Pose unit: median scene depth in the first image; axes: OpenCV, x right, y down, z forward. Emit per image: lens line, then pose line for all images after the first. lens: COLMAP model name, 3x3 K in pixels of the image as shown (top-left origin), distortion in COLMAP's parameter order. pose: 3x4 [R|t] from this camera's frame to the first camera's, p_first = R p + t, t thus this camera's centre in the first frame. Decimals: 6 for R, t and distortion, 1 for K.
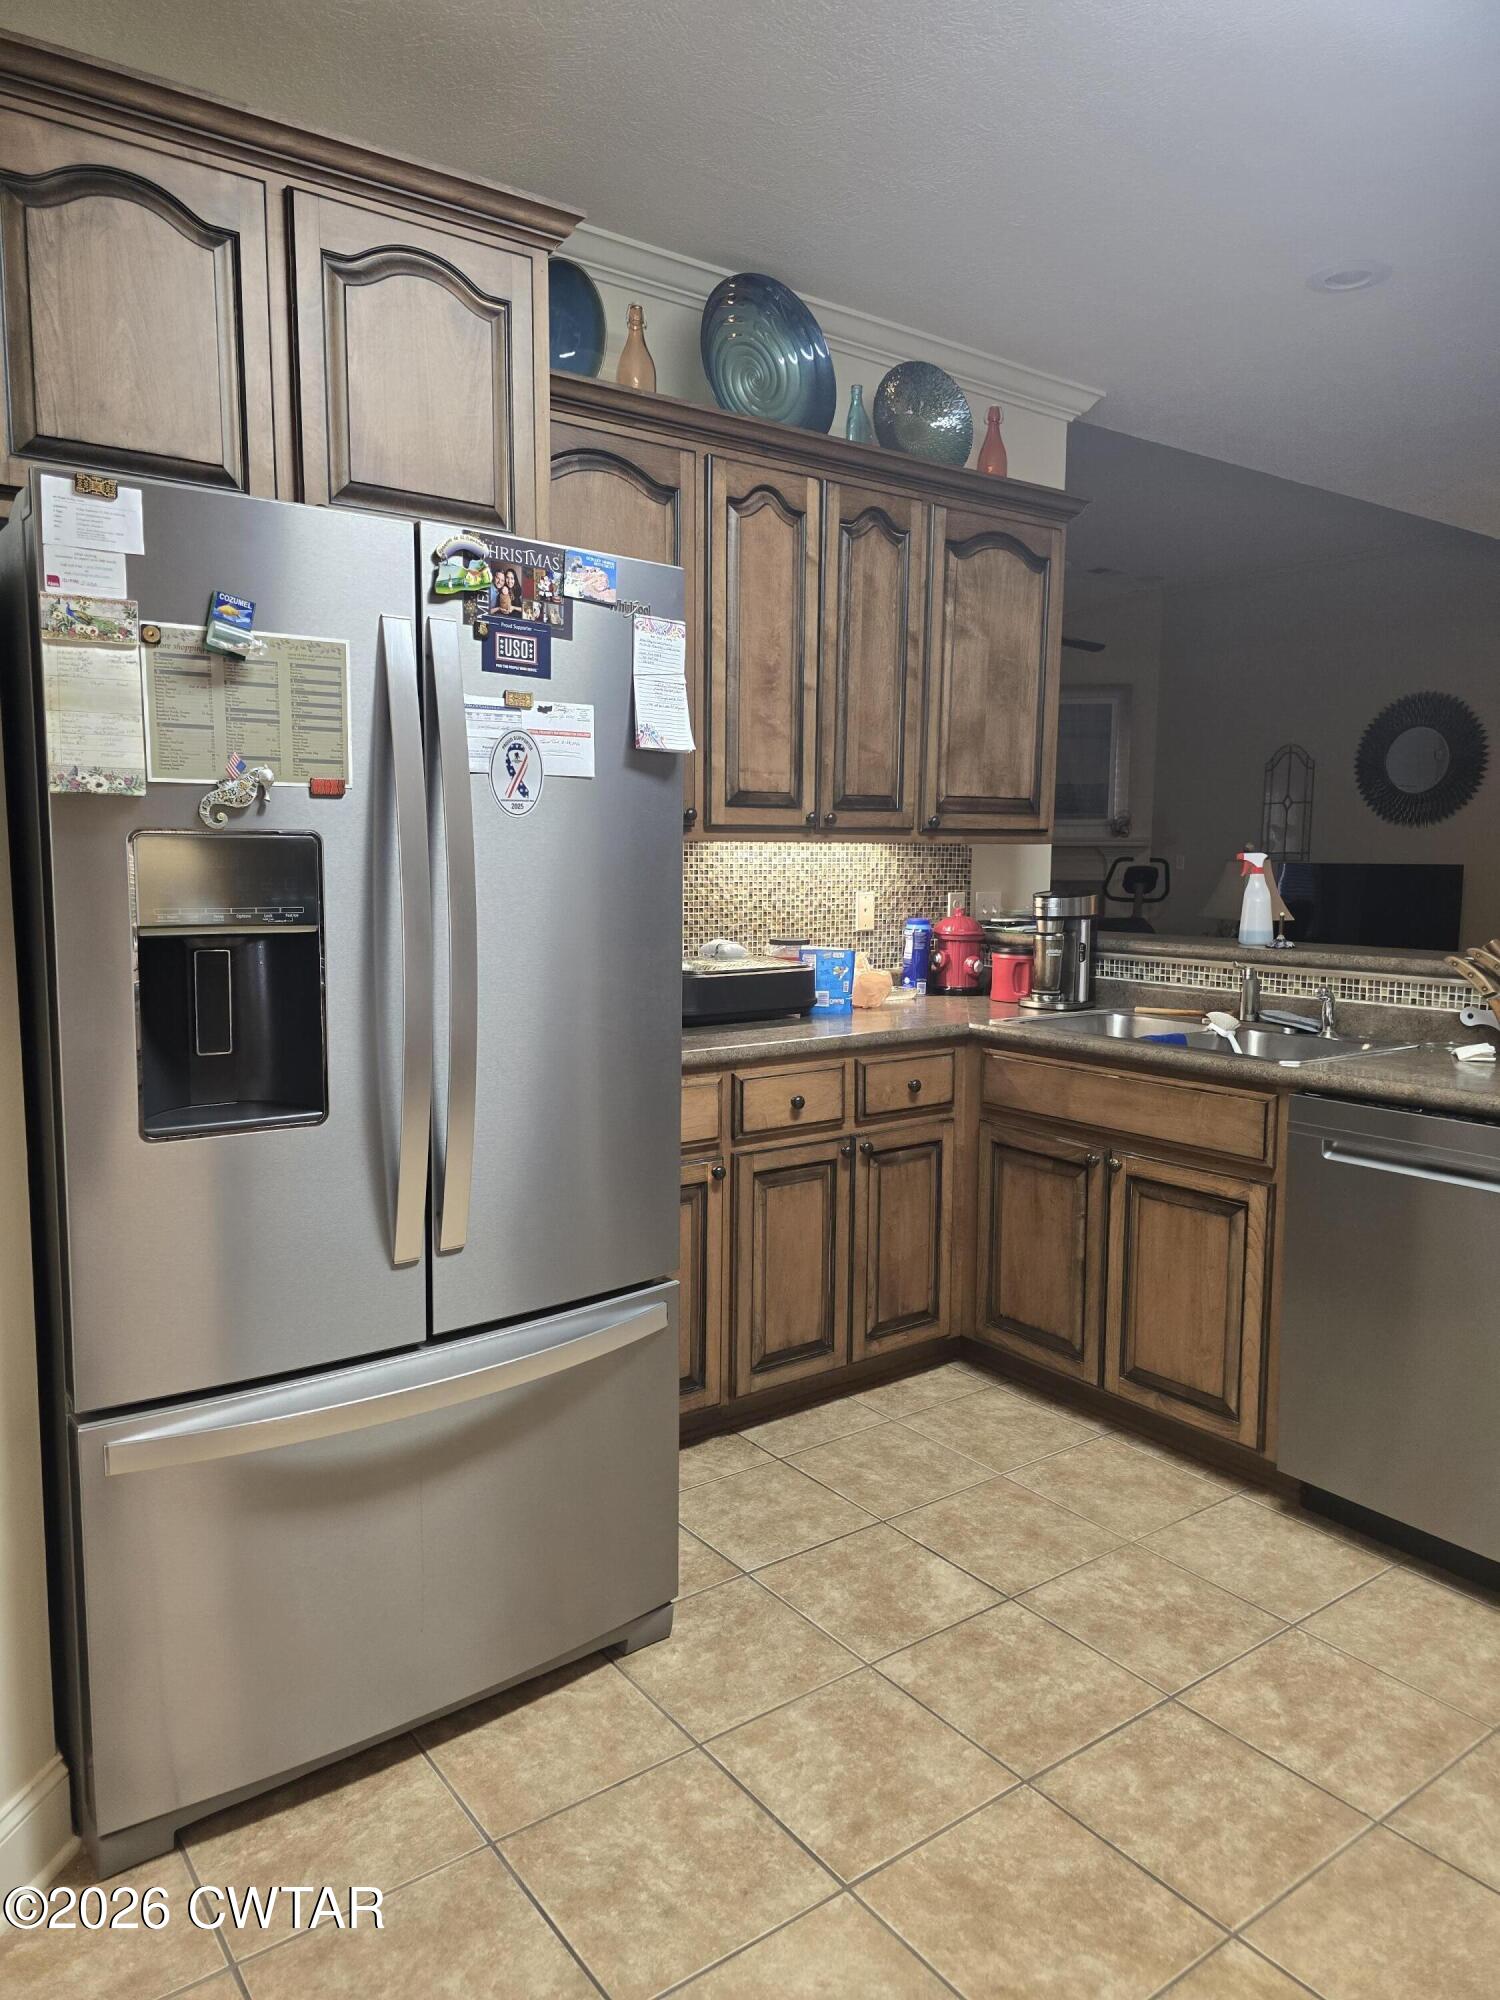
lens RADIAL K [[1338.2, 0, 743.5], [0, 1338.2, 993.9], [0, 0, 1]] dist [0.002493, 0.002441]
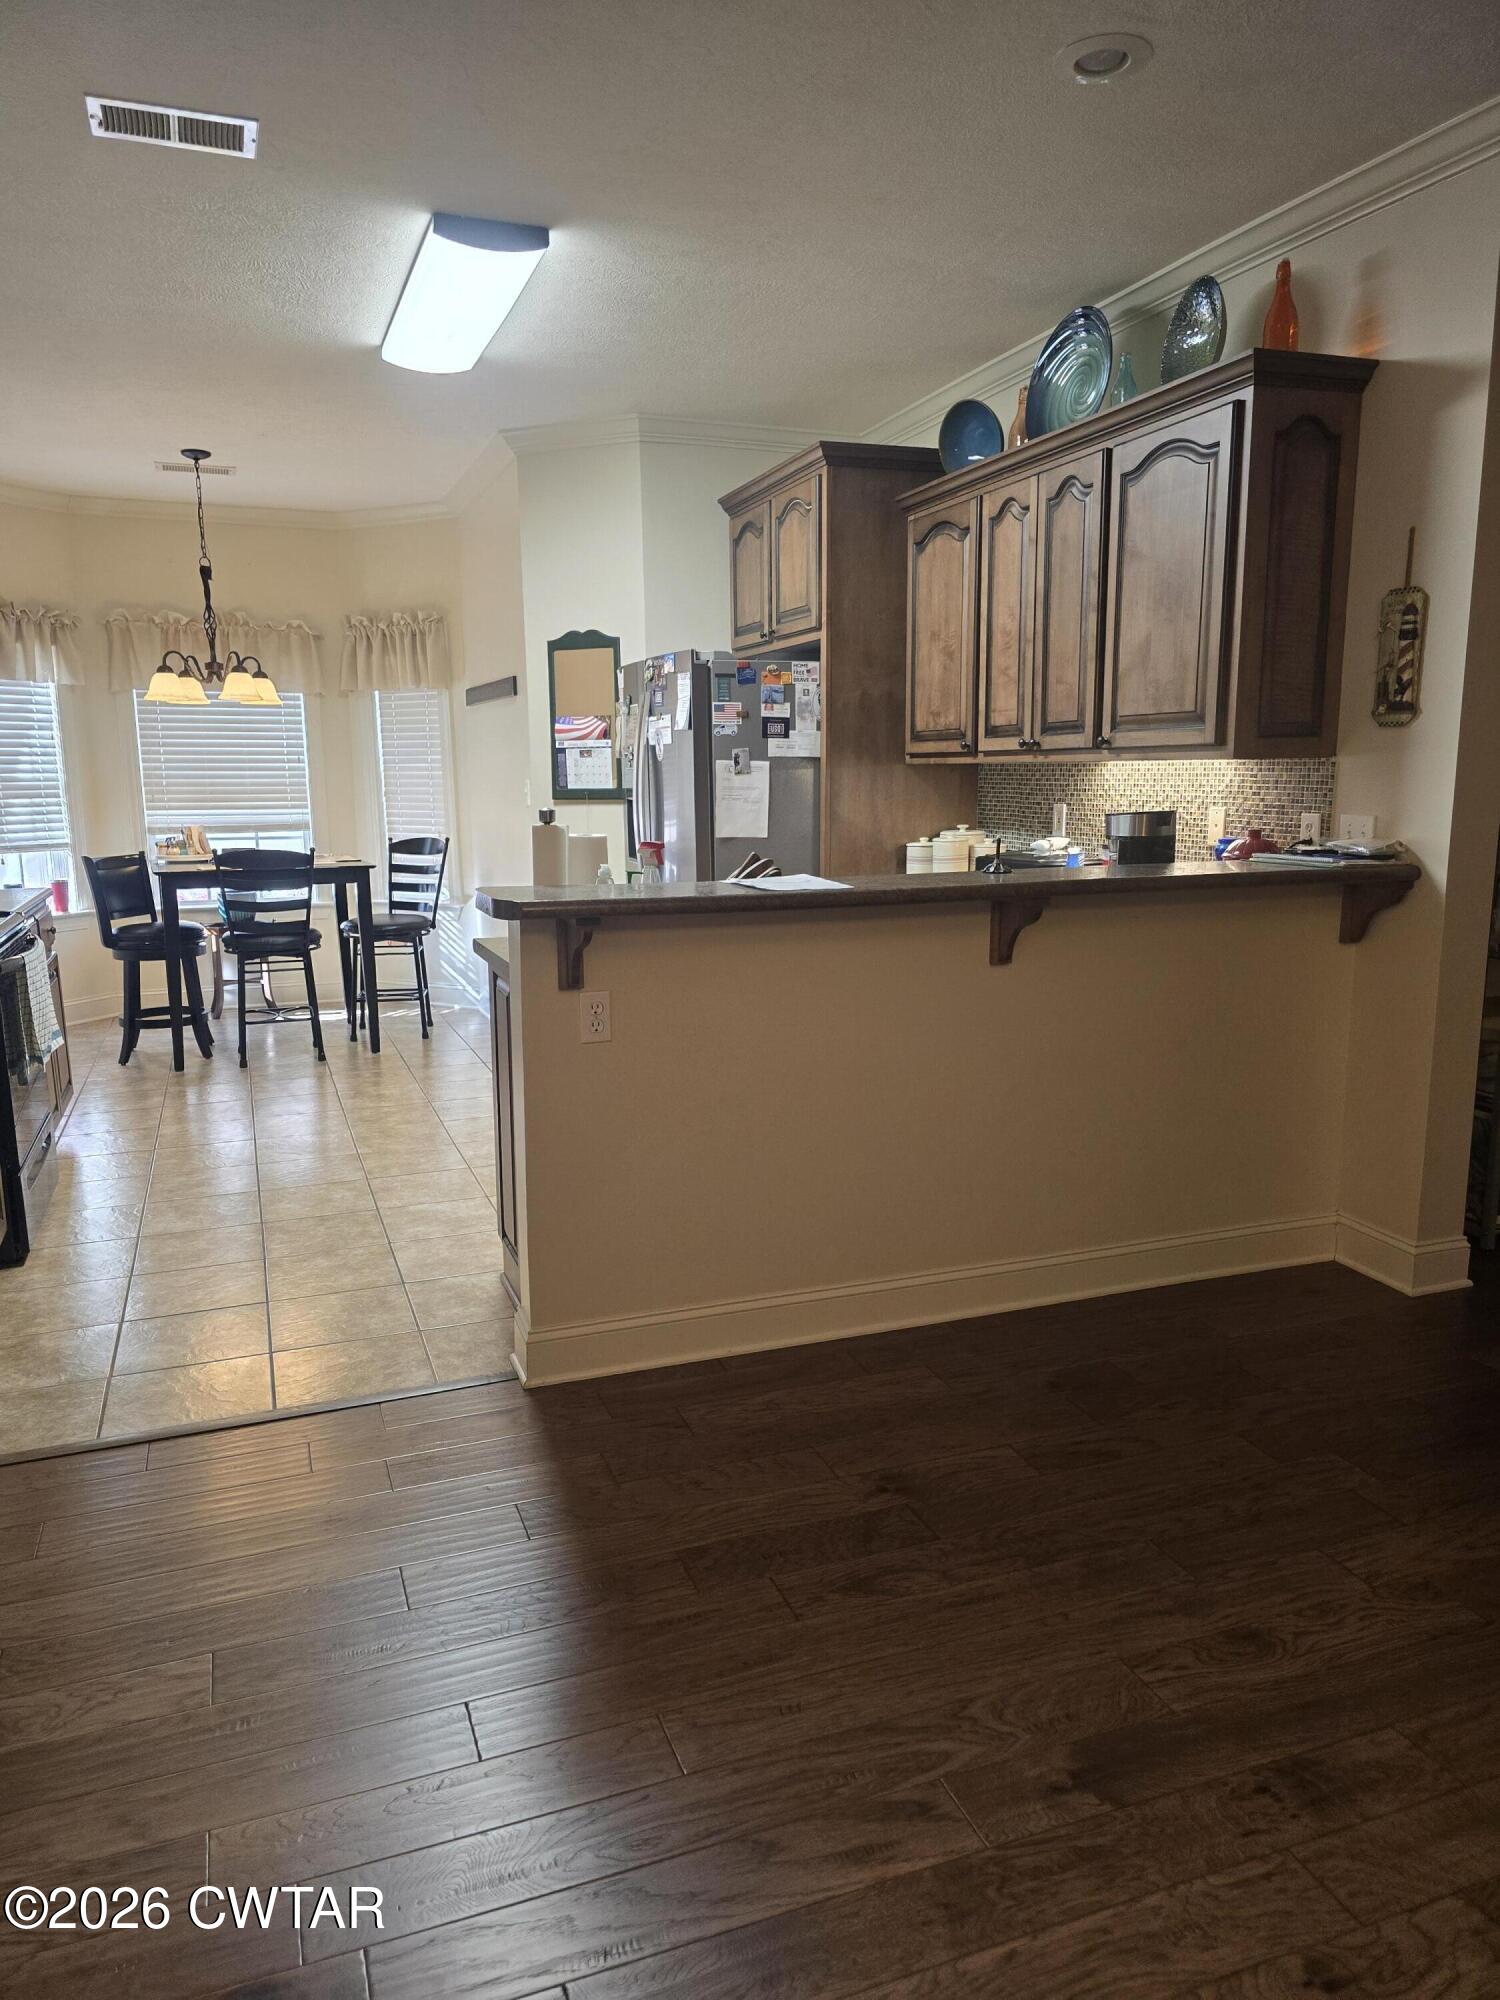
lens RADIAL K [[1338.2, 0, 745.6], [0, 1338.2, 1009.1], [0, 0, 1]] dist [0.002493, 0.002441]
pose [[-0.261475, 0.174511, -0.949303, 1.268041], [-0.092253, 0.974499, 0.204553, -0.109066], [0.960791, 0.141061, -0.238708, 0.984269]]
